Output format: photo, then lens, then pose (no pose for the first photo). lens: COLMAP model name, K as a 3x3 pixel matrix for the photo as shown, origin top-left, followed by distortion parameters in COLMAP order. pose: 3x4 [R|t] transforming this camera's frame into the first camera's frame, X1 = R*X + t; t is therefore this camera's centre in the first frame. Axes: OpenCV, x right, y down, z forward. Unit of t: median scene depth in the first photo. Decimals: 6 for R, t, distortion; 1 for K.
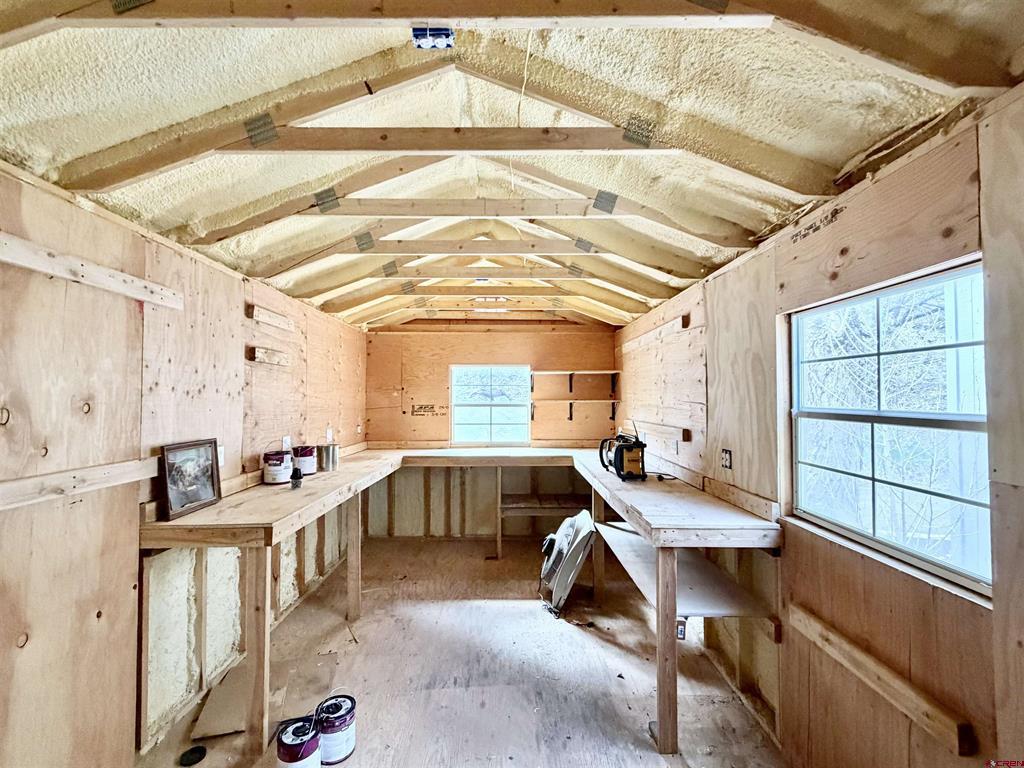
lens RADIAL K [[447.6, 0, 512.0], [0, 447.6, 384.0], [0, 0, 1]] dist [0.000132, 0.000020]
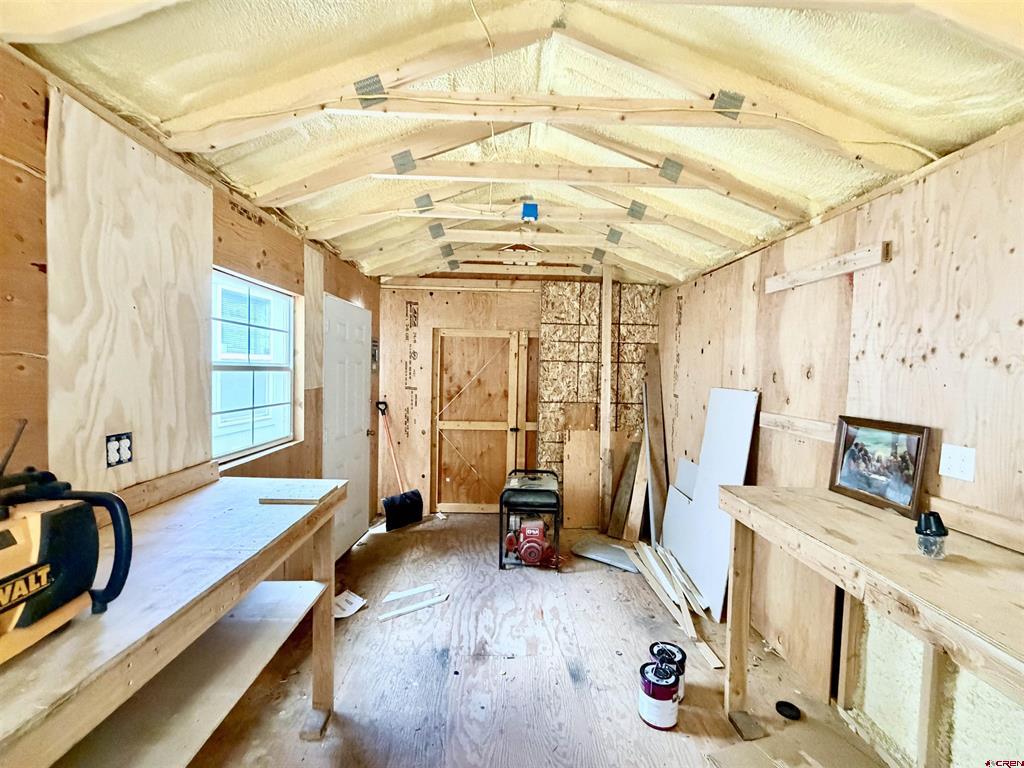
lens RADIAL K [[447.6, 0, 512.0], [0, 447.6, 384.0], [0, 0, 1]] dist [0.000132, 0.000020]
pose [[-0.999657, -0.022707, -0.013072, -0.036724], [-0.022811, 0.999709, 0.007876, 0.074168], [0.012889, 0.008172, -0.999884, 1.877617]]
